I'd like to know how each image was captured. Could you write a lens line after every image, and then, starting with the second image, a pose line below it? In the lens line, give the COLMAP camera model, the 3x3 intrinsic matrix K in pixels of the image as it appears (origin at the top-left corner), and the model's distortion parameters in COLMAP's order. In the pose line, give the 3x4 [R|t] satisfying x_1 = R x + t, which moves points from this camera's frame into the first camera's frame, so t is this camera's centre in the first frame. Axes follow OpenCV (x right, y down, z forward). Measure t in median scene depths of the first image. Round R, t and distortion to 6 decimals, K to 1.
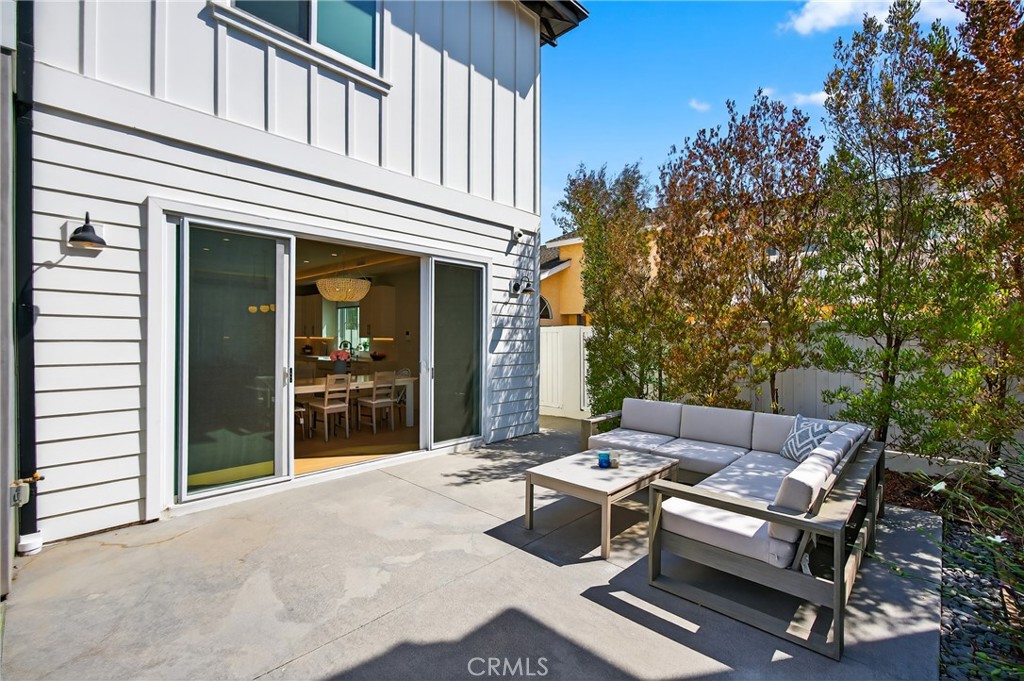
lens RADIAL K [[458.4, 0, 509.0], [0, 458.4, 336.1], [0, 0, 1]] dist [0.001079, 0.000358]
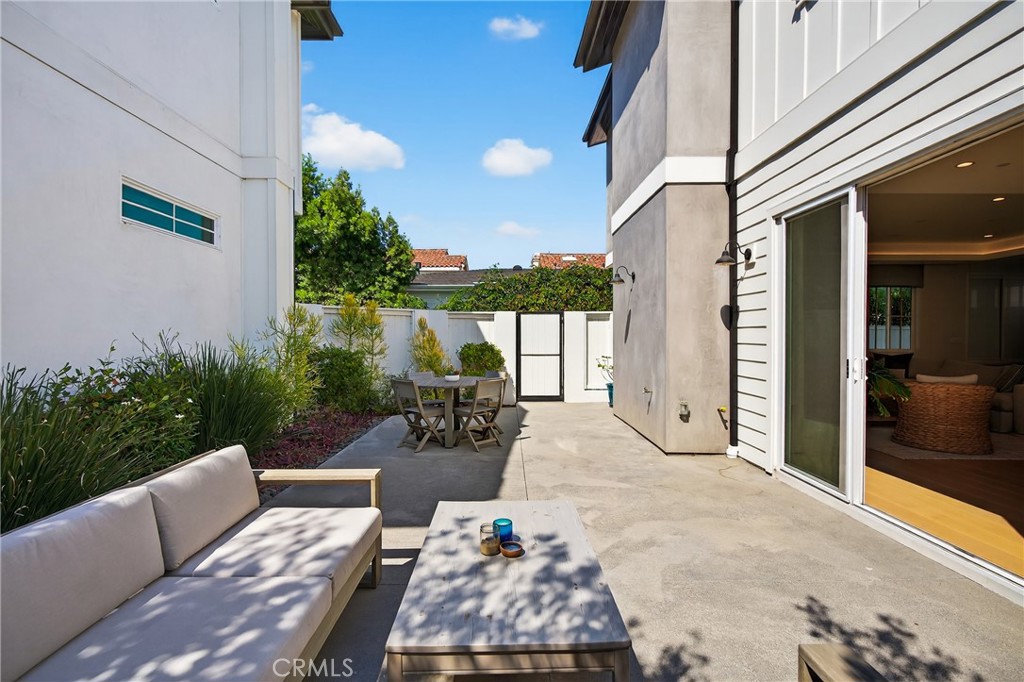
lens RADIAL K [[472.2, 0, 512.0], [0, 472.2, 341.0], [0, 0, 1]] dist [-0.002952, 0.000213]
pose [[-0.718484, 0.002206, -0.695540, 0.568691], [-0.005187, 0.999950, 0.008531, 0.038699], [0.695525, 0.009737, -0.718436, 1.365176]]
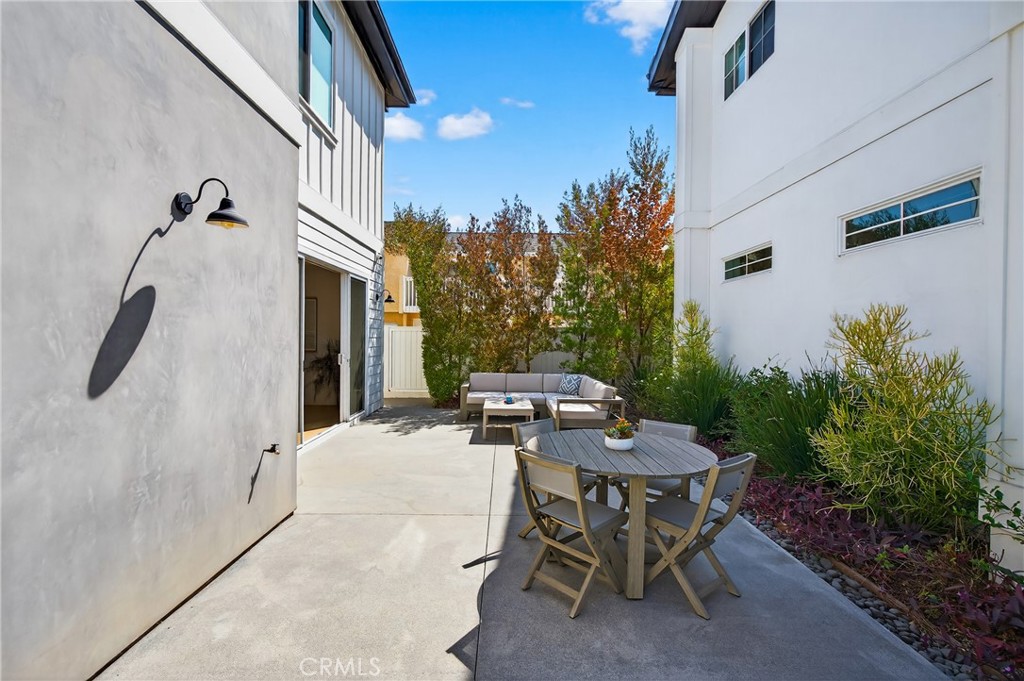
lens RADIAL K [[458.4, 0, 509.0], [0, 458.4, 336.1], [0, 0, 1]] dist [0.001079, 0.000358]
pose [[0.723906, 0.000613, 0.689899, -1.089920], [-0.006878, 0.999956, 0.006328, -0.009573], [-0.689864, -0.009326, 0.723878, -0.376951]]
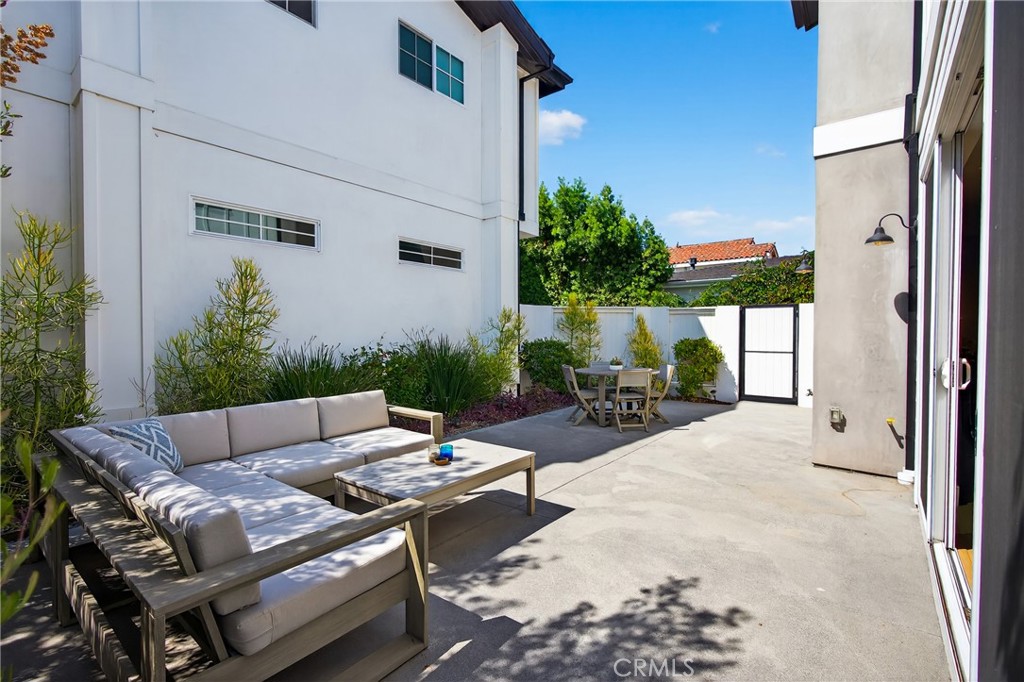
lens RADIAL K [[462.0, 0, 507.1], [0, 462.0, 341.2], [0, 0, 1]] dist [-0.001704, -0.000361]
pose [[-0.997049, -0.006301, -0.076515, 0.158008], [-0.008110, 0.999694, 0.023353, 0.038252], [0.076344, 0.023905, -0.996795, 1.819723]]
